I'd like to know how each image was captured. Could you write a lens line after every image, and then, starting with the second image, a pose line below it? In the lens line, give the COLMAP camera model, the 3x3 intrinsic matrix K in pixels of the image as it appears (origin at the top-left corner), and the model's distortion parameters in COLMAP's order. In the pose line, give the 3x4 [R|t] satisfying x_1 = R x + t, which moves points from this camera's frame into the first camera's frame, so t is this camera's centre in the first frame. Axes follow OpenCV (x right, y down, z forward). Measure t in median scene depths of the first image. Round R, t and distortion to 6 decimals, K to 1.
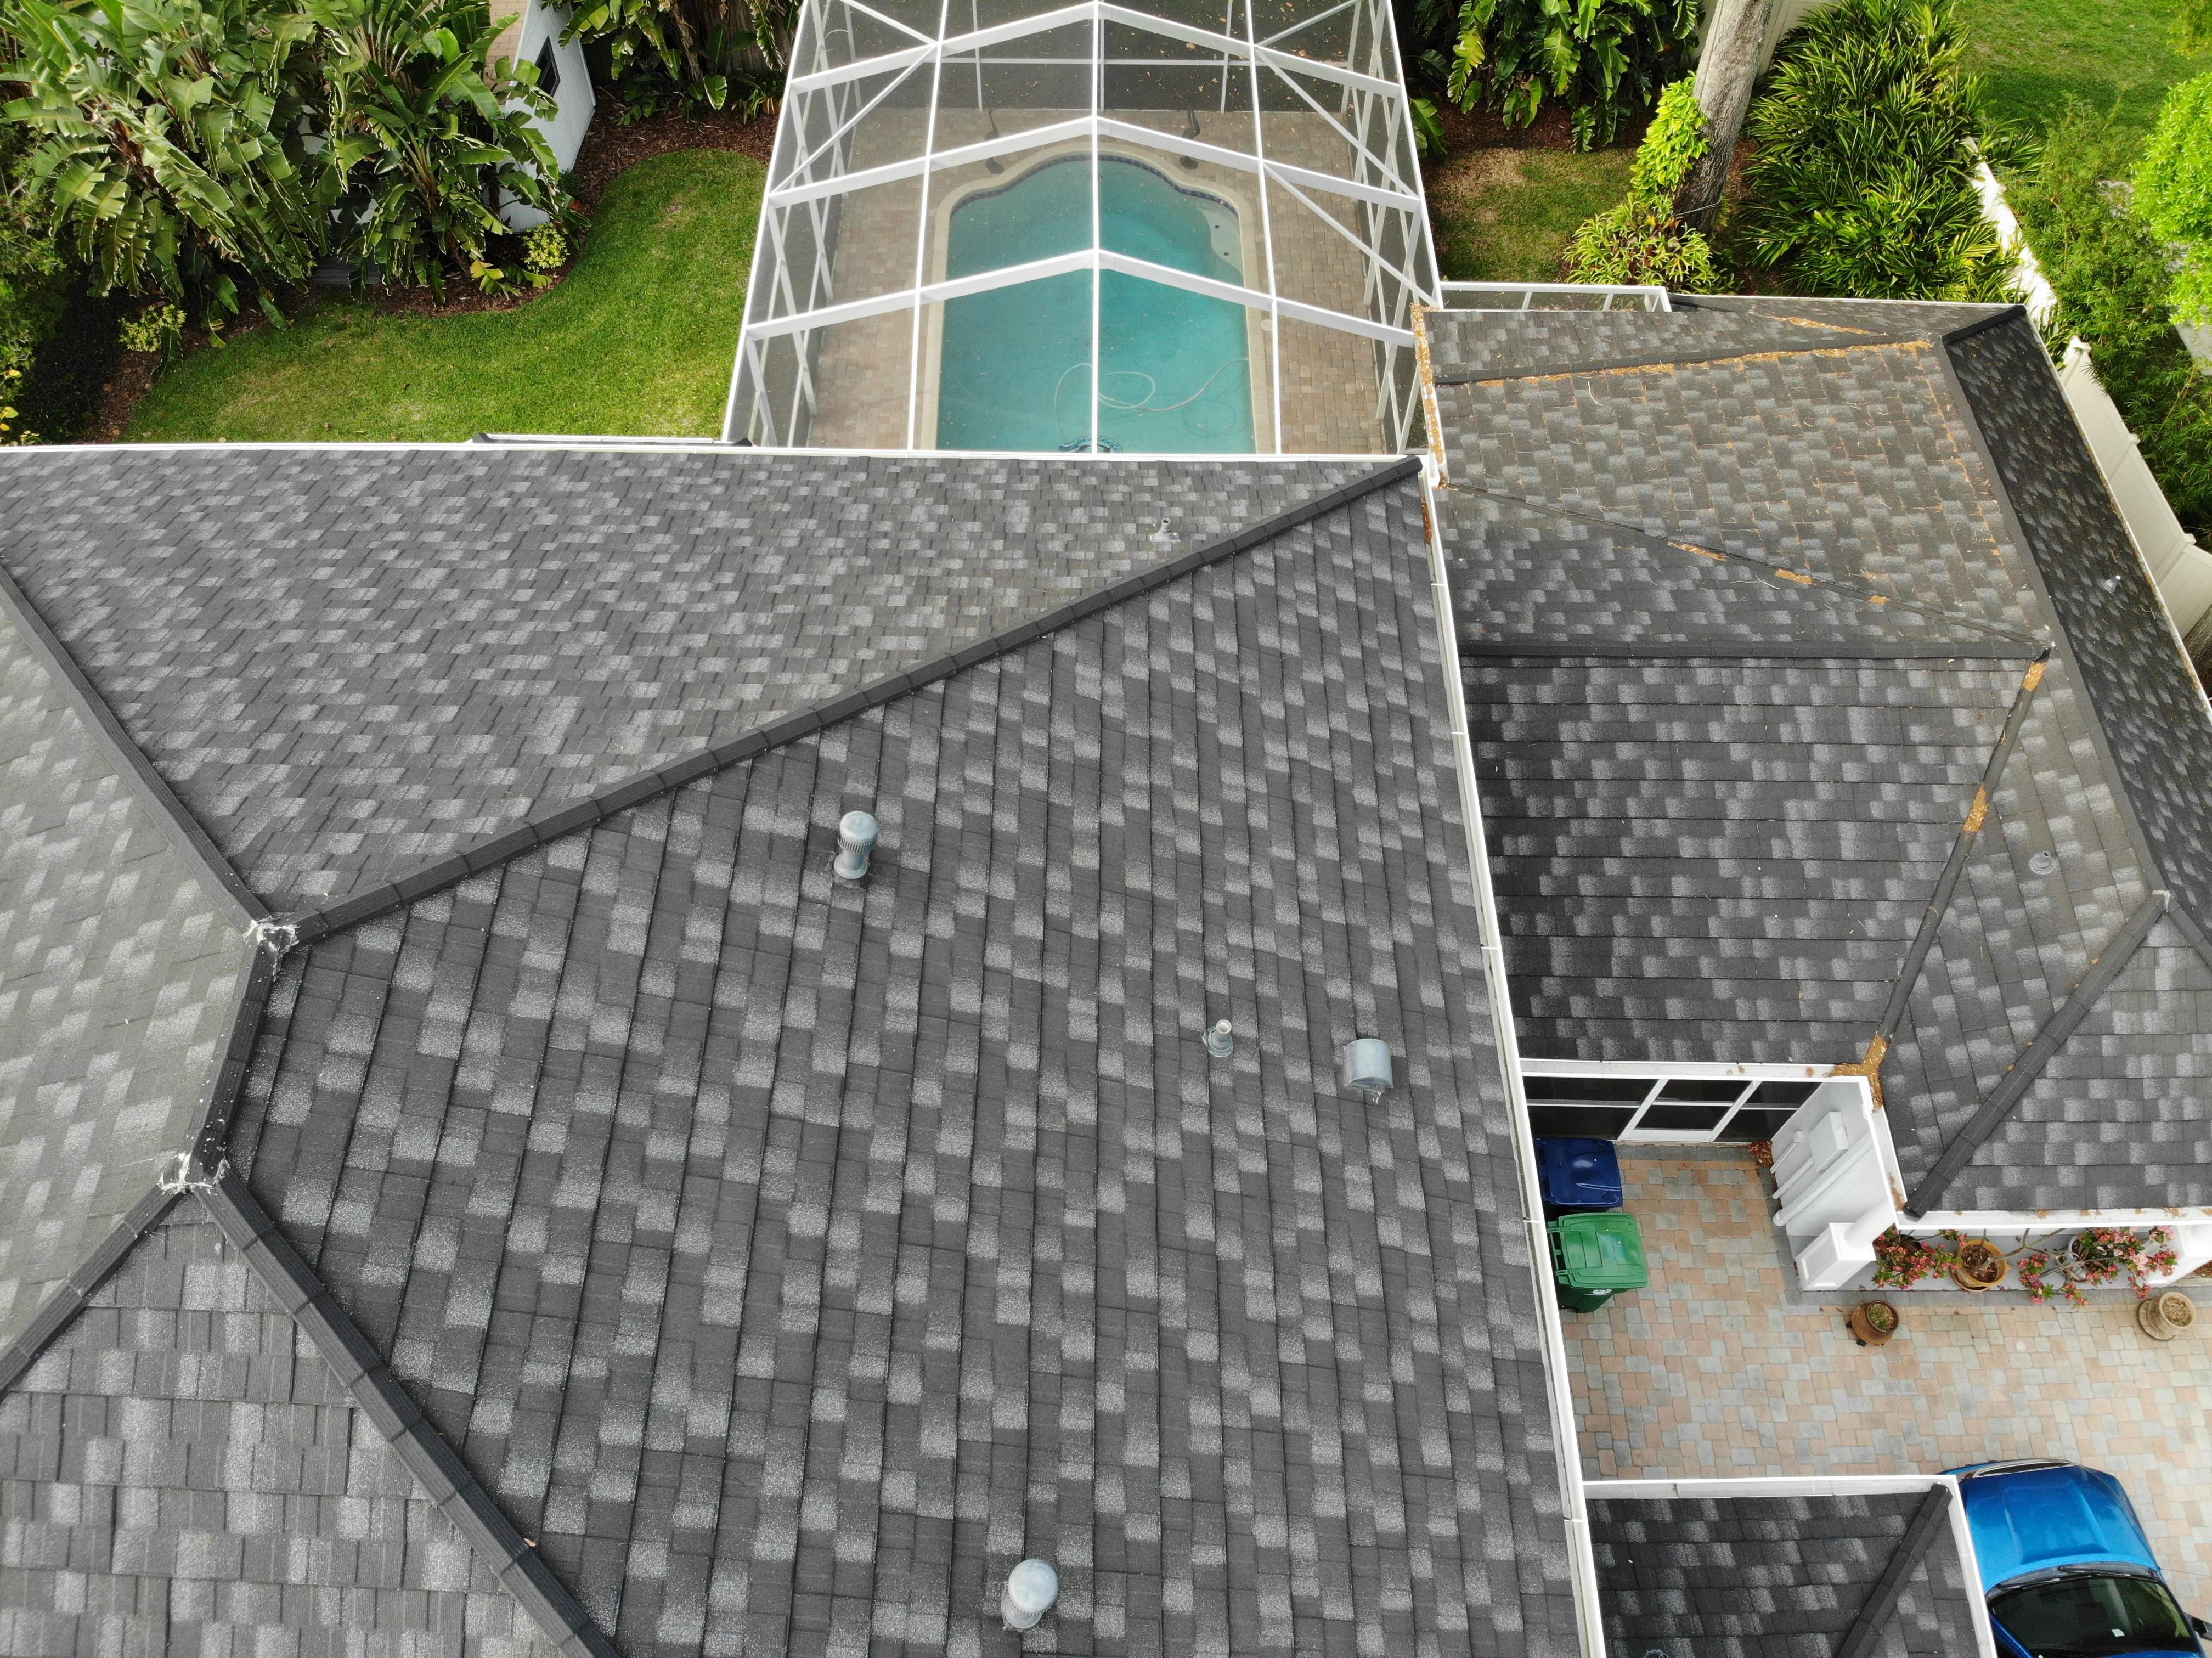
lens RADIAL K [[1602.2, 0, 1099.7], [0, 1602.2, 826.6], [0, 0, 1]] dist [0.196094, -0.440908]
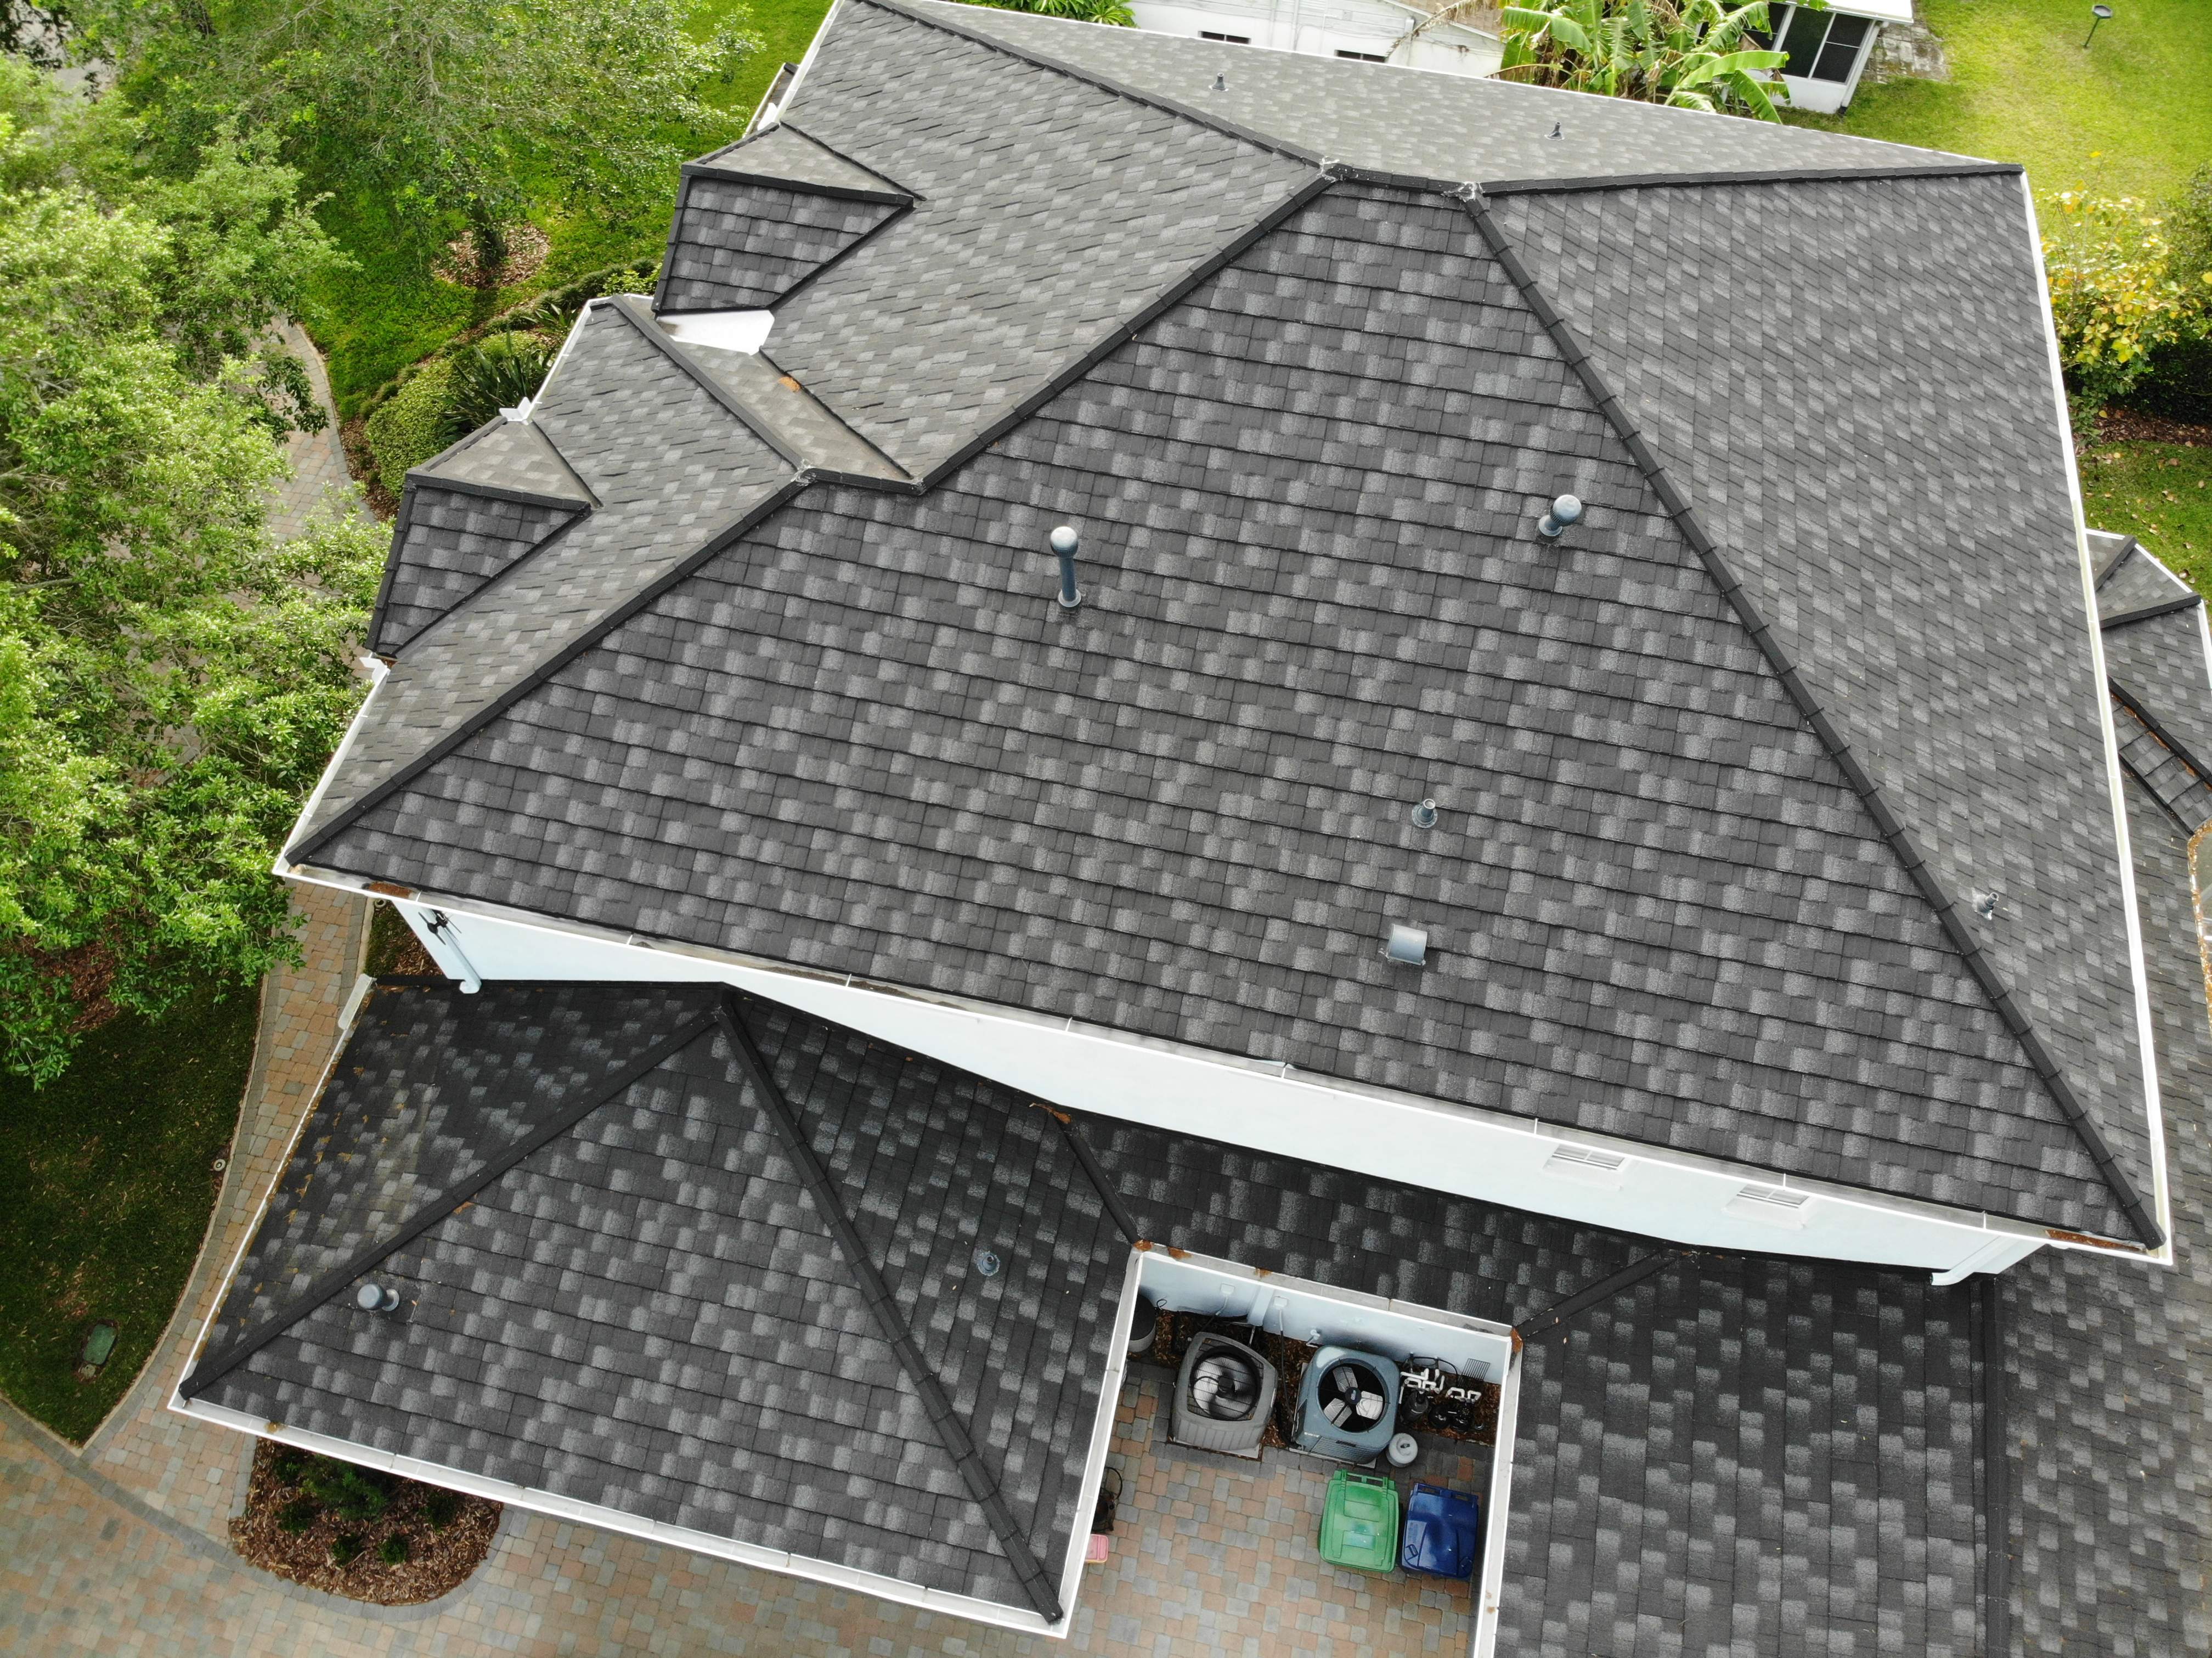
lens RADIAL K [[1596.0, 0, 1098.0], [0, 1596.0, 834.5], [0, 0, 1]] dist [0.116695, -0.255375]
pose [[-0.207020, 0.828533, -0.520265, 0.836061], [-0.825797, 0.137165, 0.547033, -0.362895], [0.524597, 0.542880, 0.655804, 0.016550]]
